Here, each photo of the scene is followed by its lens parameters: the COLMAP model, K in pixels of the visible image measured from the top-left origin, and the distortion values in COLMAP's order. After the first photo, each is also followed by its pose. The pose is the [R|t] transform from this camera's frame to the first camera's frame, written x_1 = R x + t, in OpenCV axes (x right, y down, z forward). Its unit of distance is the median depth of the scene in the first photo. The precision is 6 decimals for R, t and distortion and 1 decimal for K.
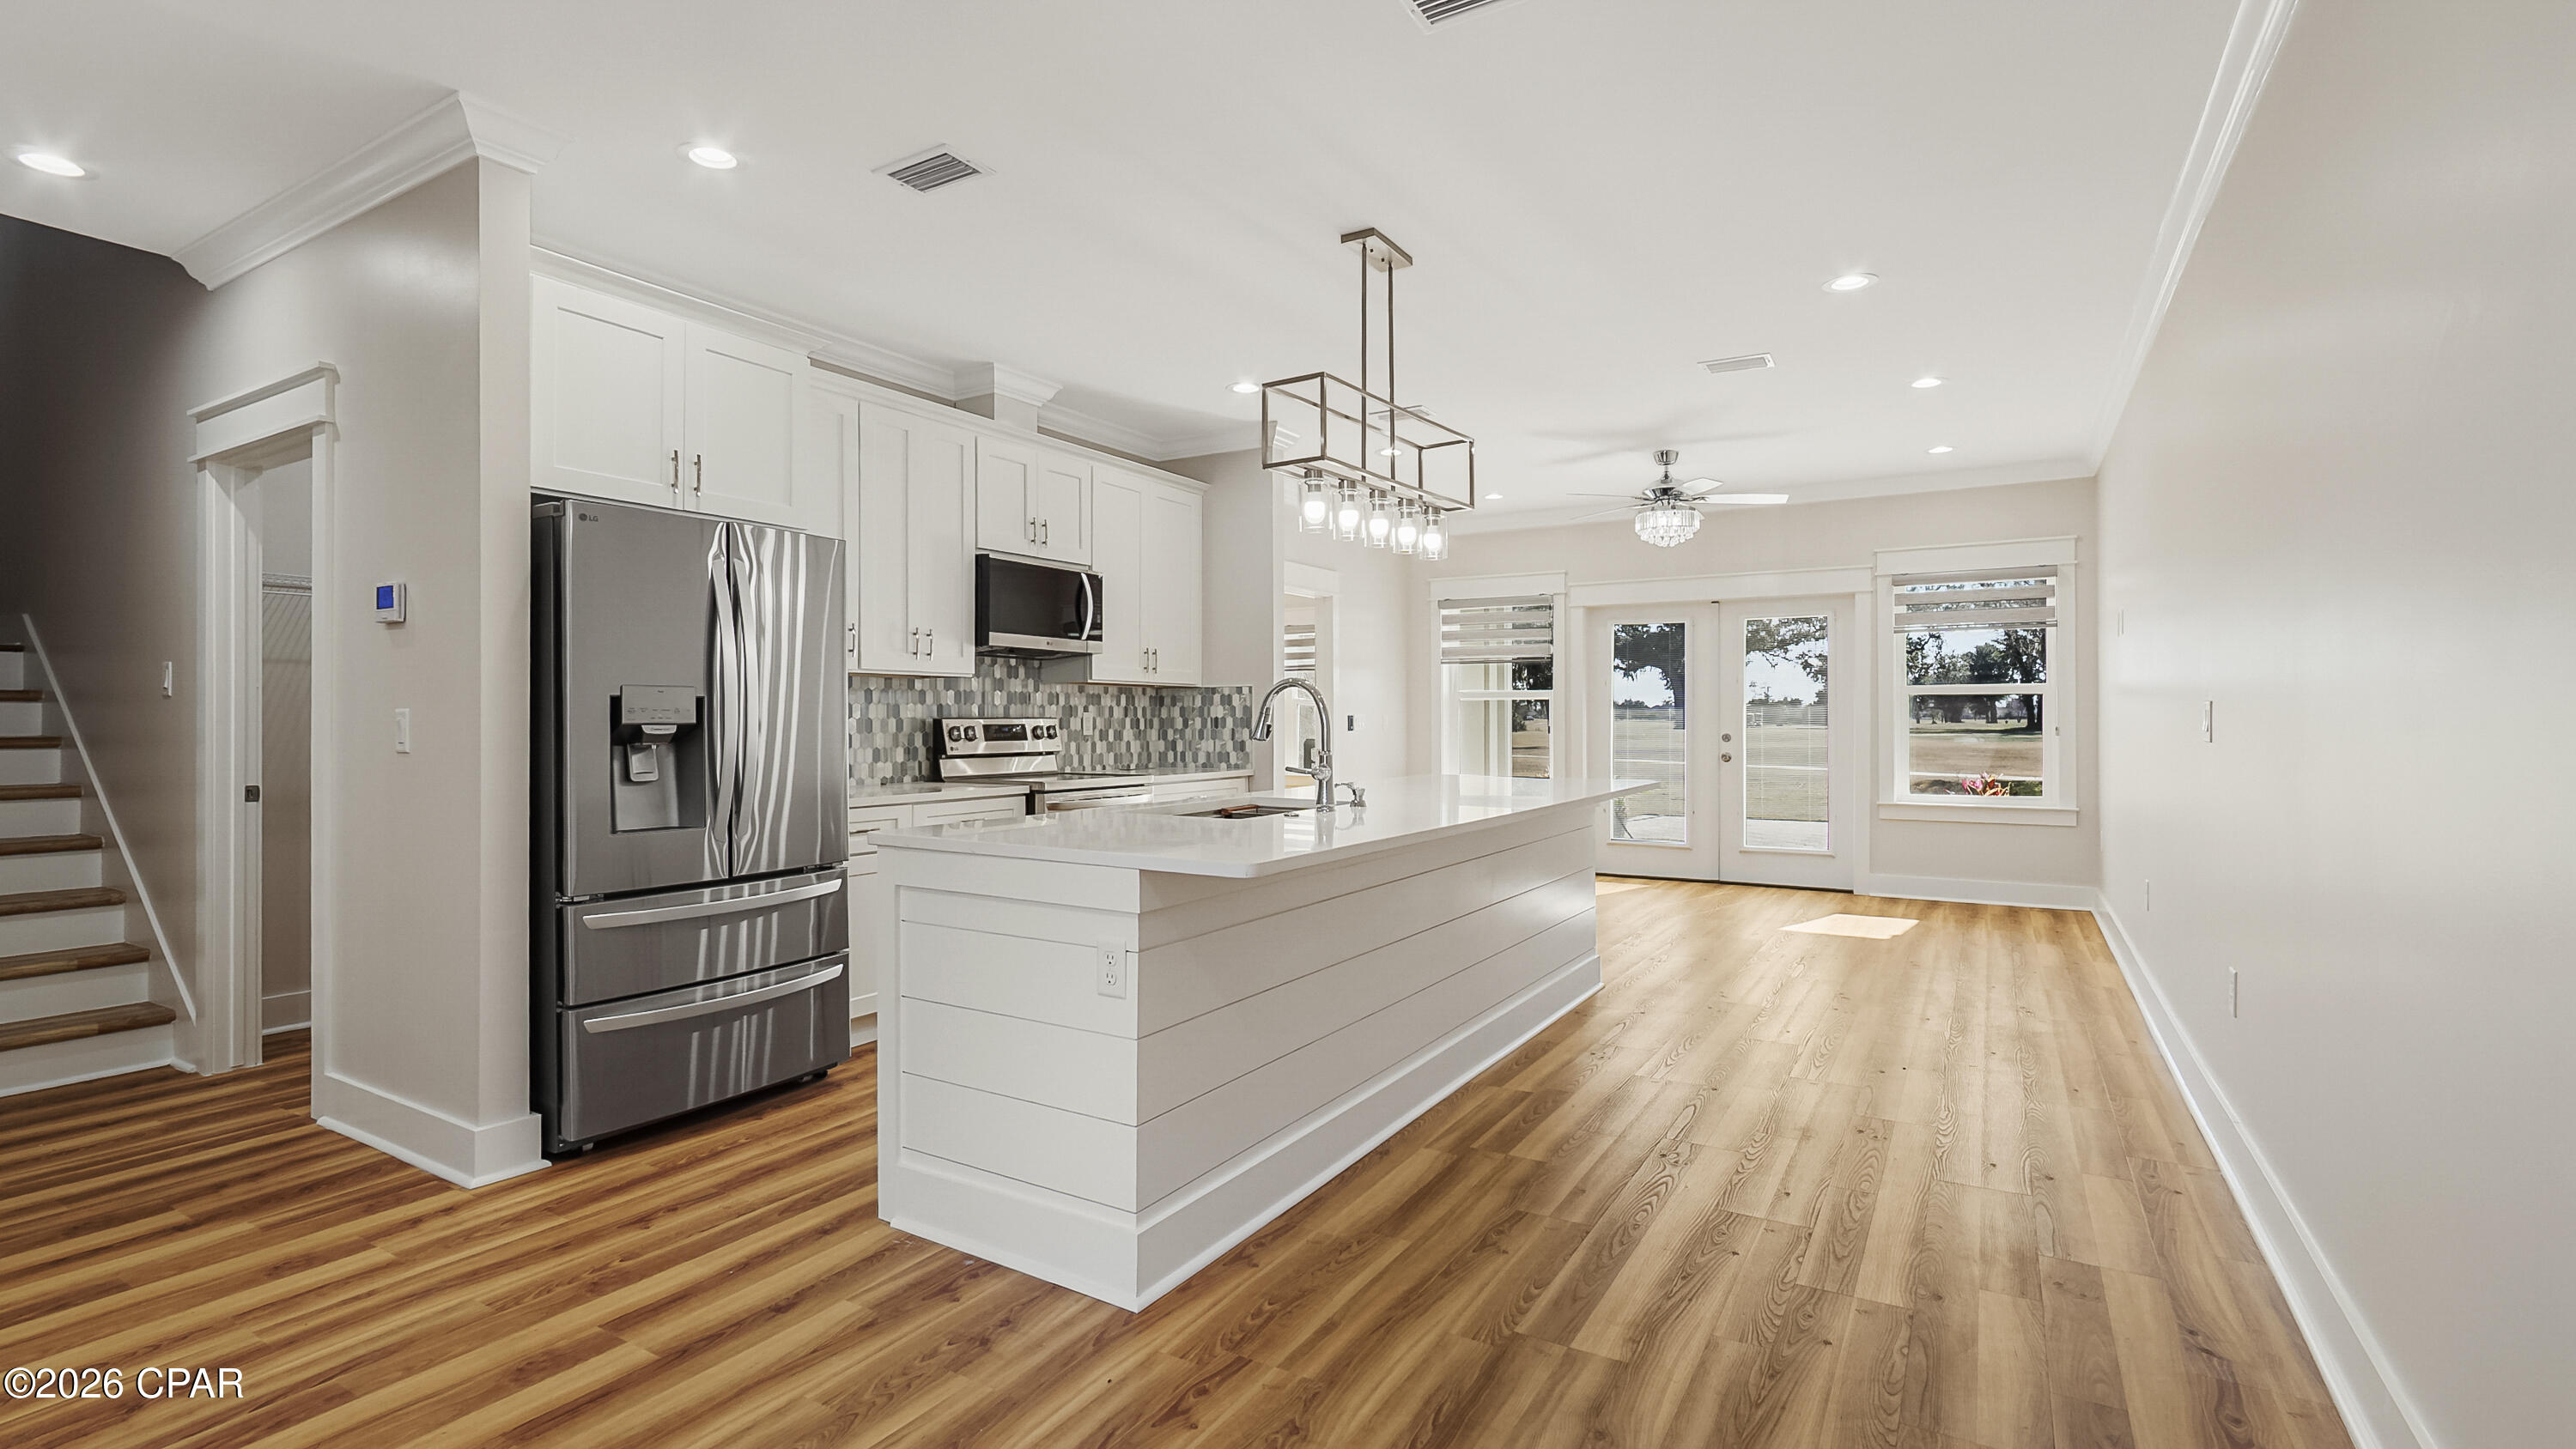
lens RADIAL K [[1170.1, 0, 1281.4], [0, 1170.1, 732.4], [0, 0, 1]] dist [-0.000729, 0.000123]
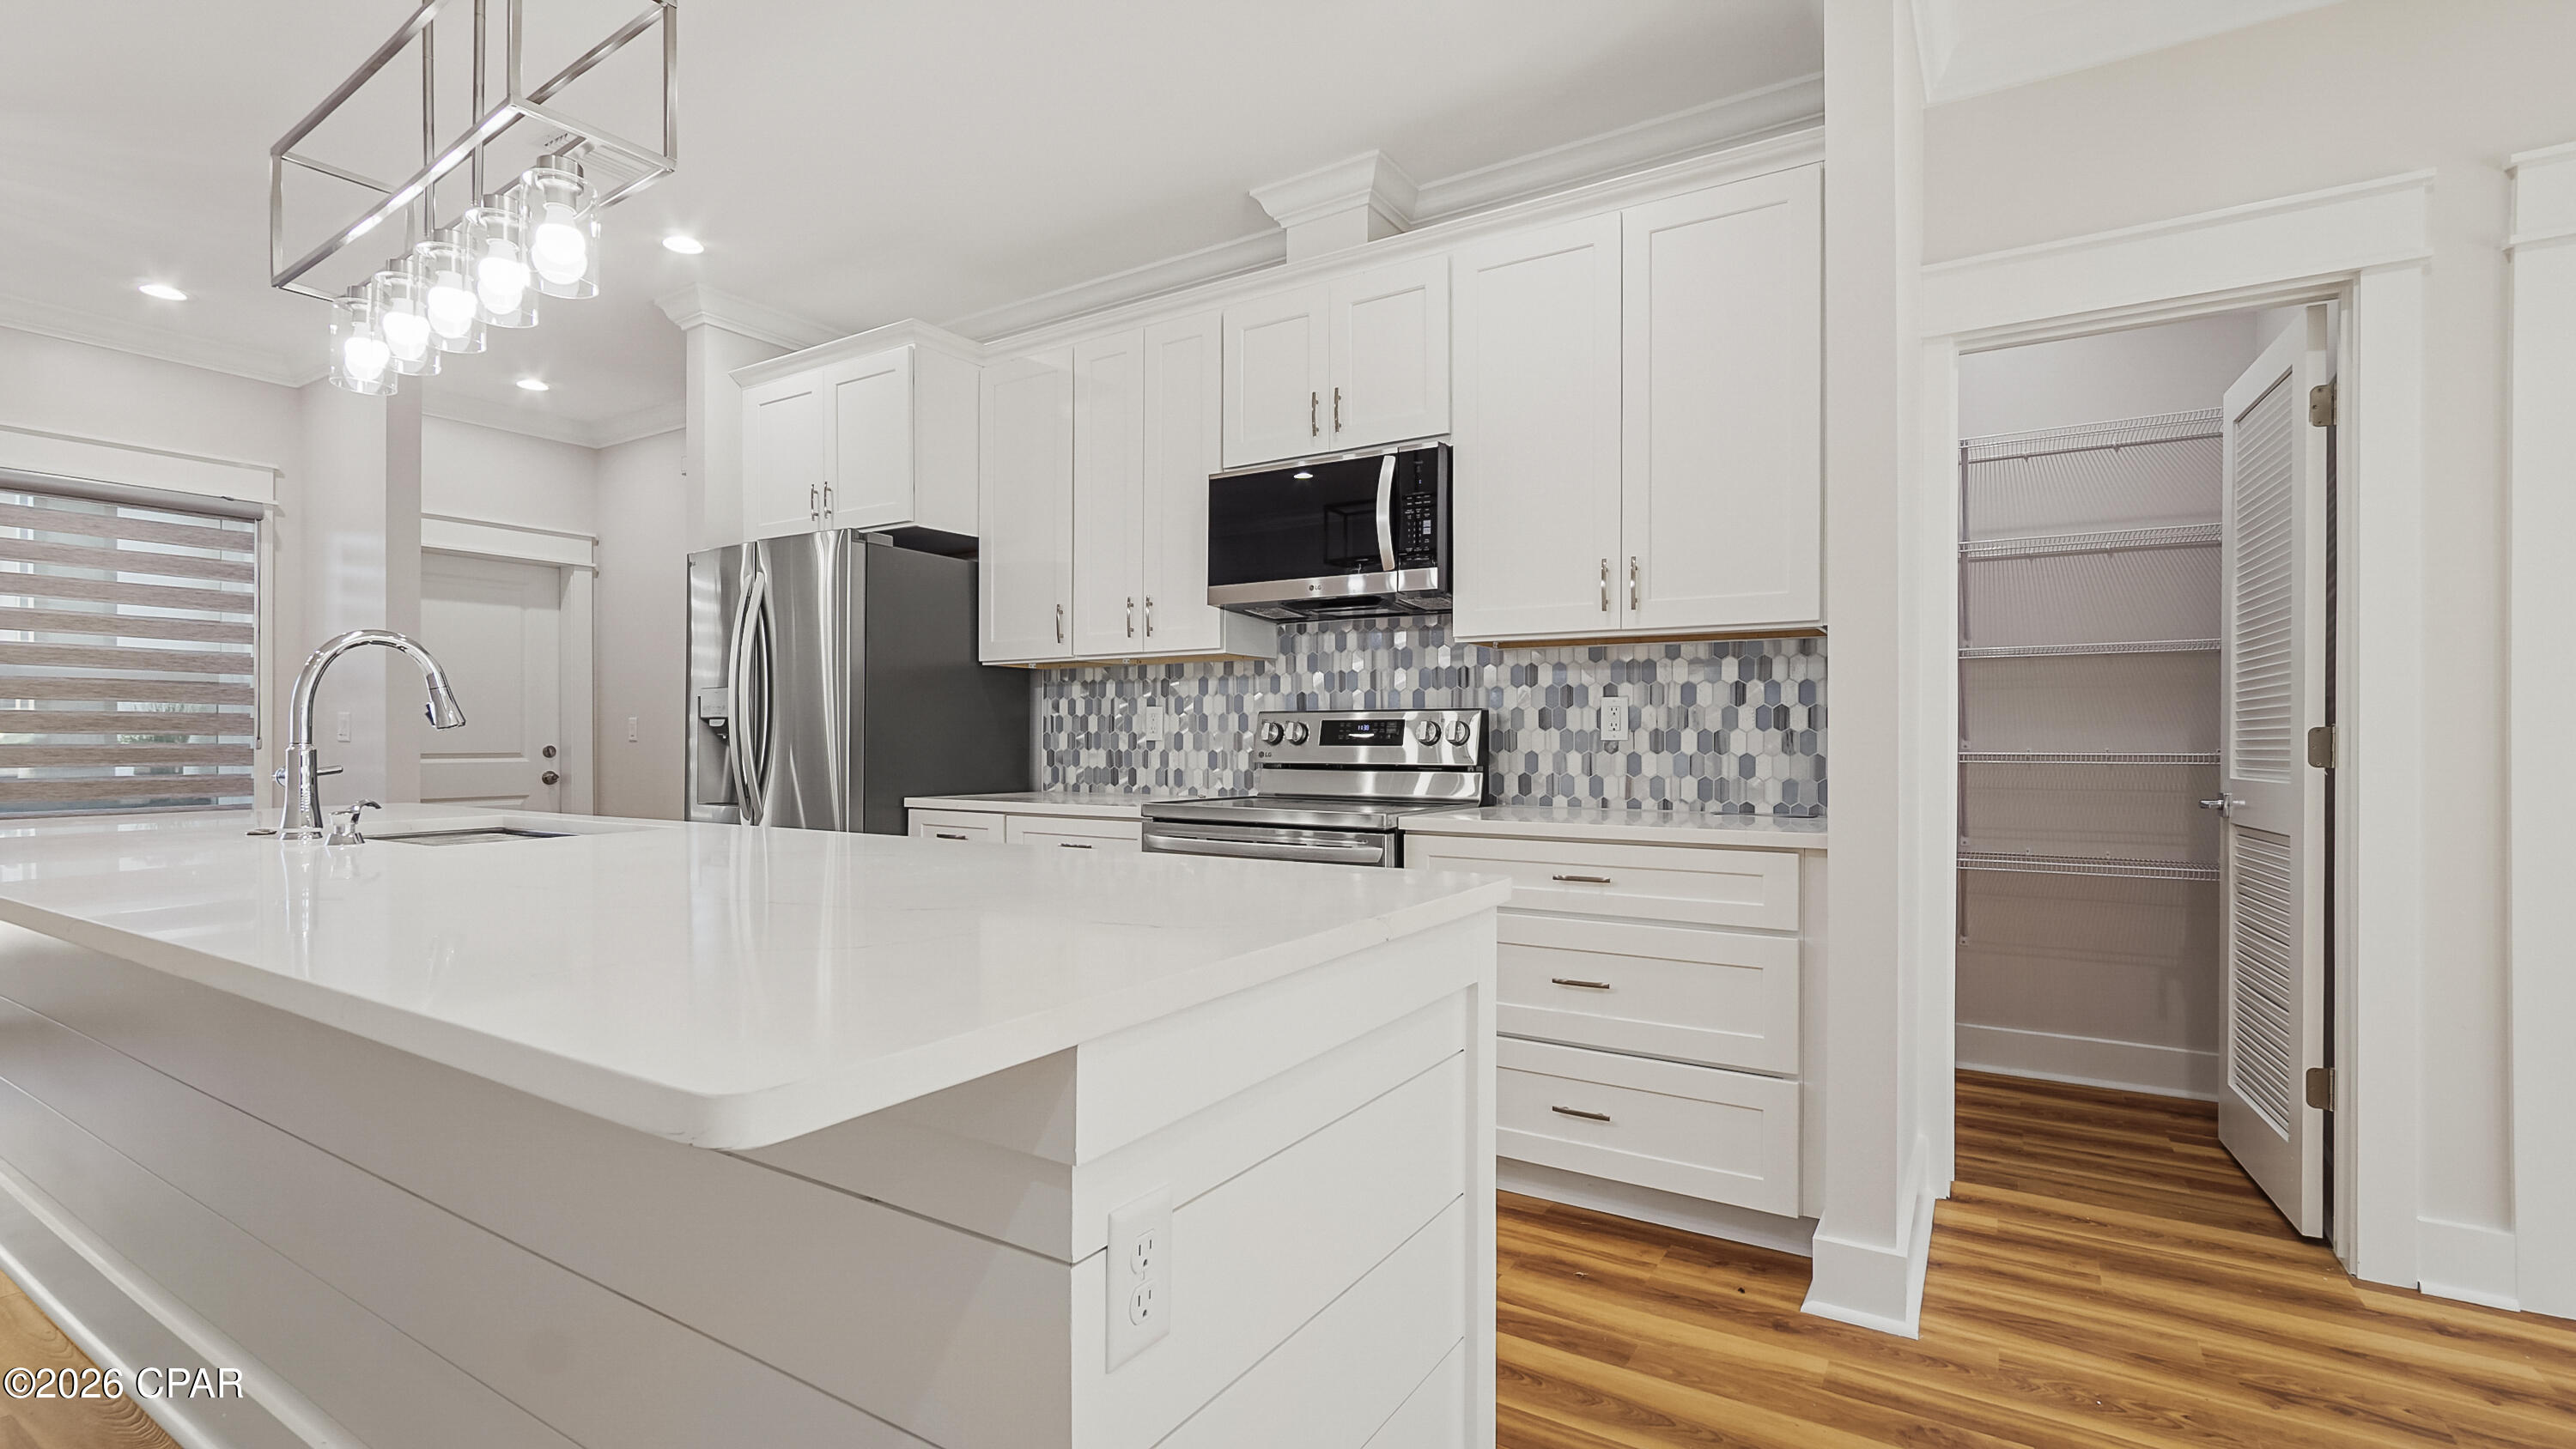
lens RADIAL K [[1161.3, 0, 1279.6], [0, 1161.3, 739.9], [0, 0, 1]] dist [-0.005010, -0.000042]
pose [[-0.024630, -0.001006, -0.999696, 0.401094], [-0.014799, 0.999890, -0.000642, 0.005203], [0.999587, 0.014779, -0.024642, 0.963453]]
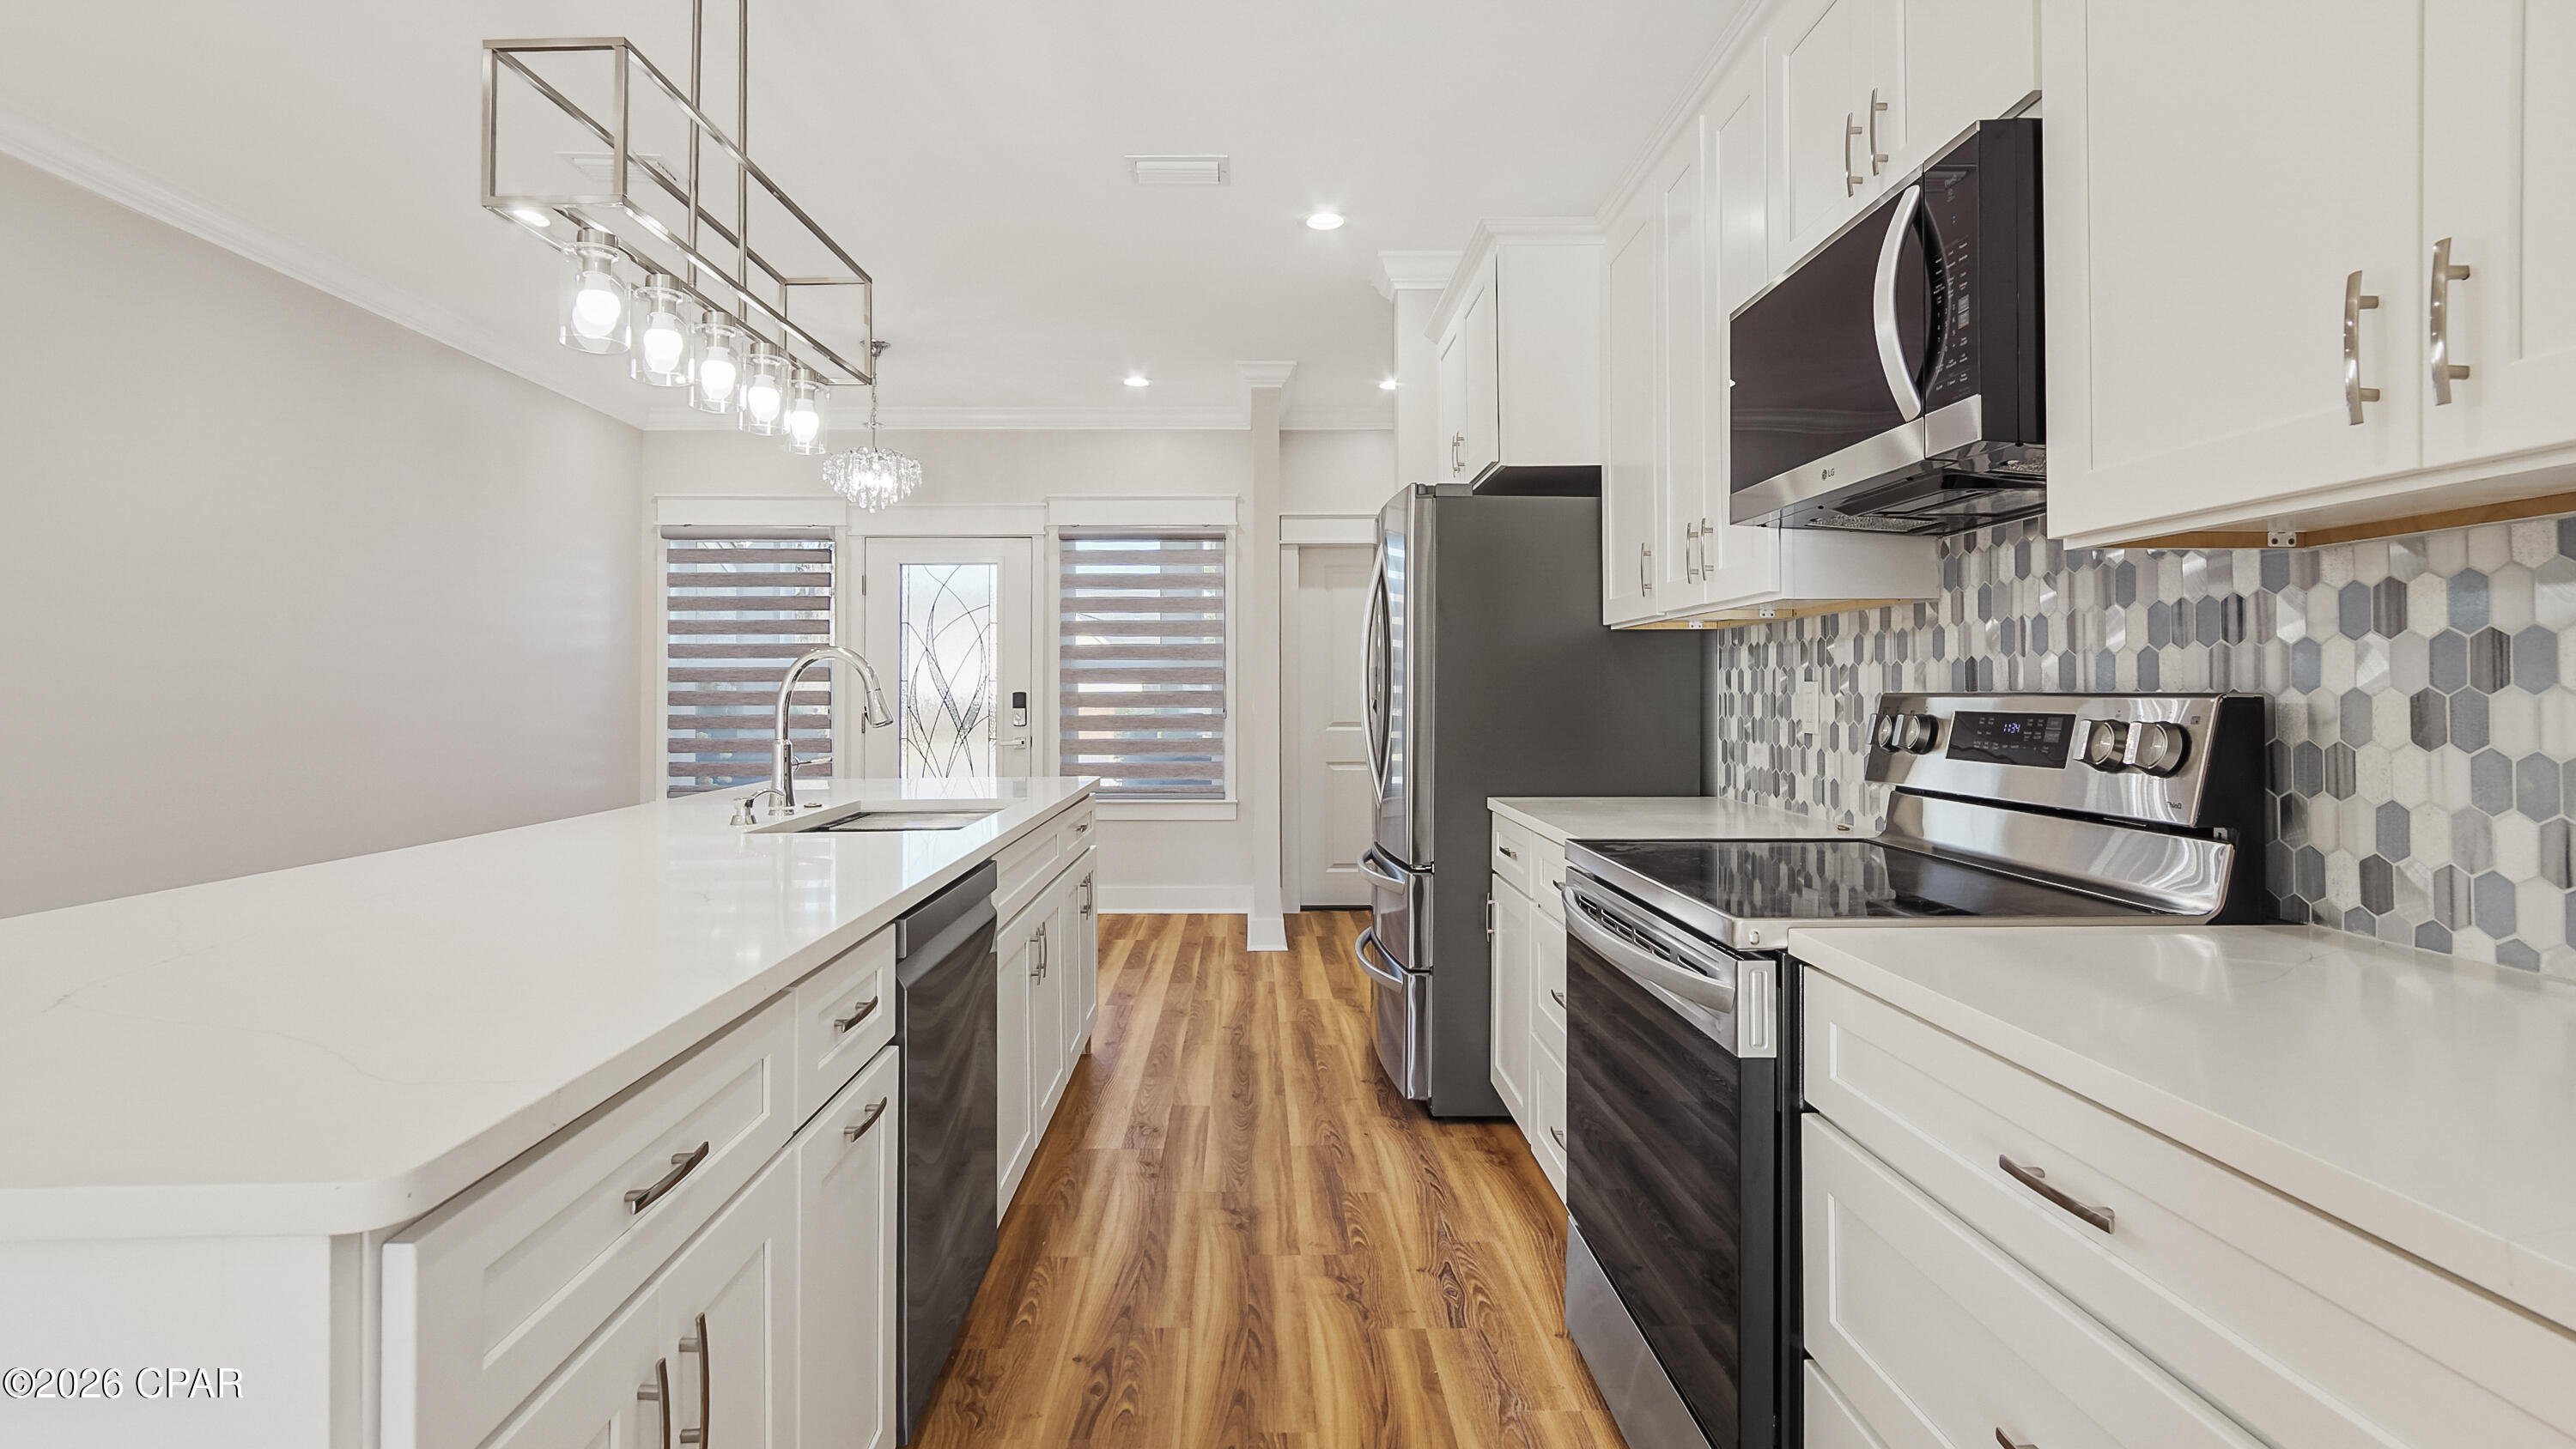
lens RADIAL K [[1184.3, 0, 1274.4], [0, 1184.3, 681.8], [0, 0, 1]] dist [-0.000112, 0.001062]
pose [[-0.845274, -0.001815, -0.534331, 0.114572], [-0.003519, 0.999991, 0.002169, -0.015442], [0.534322, 0.003713, -0.845273, 1.162085]]
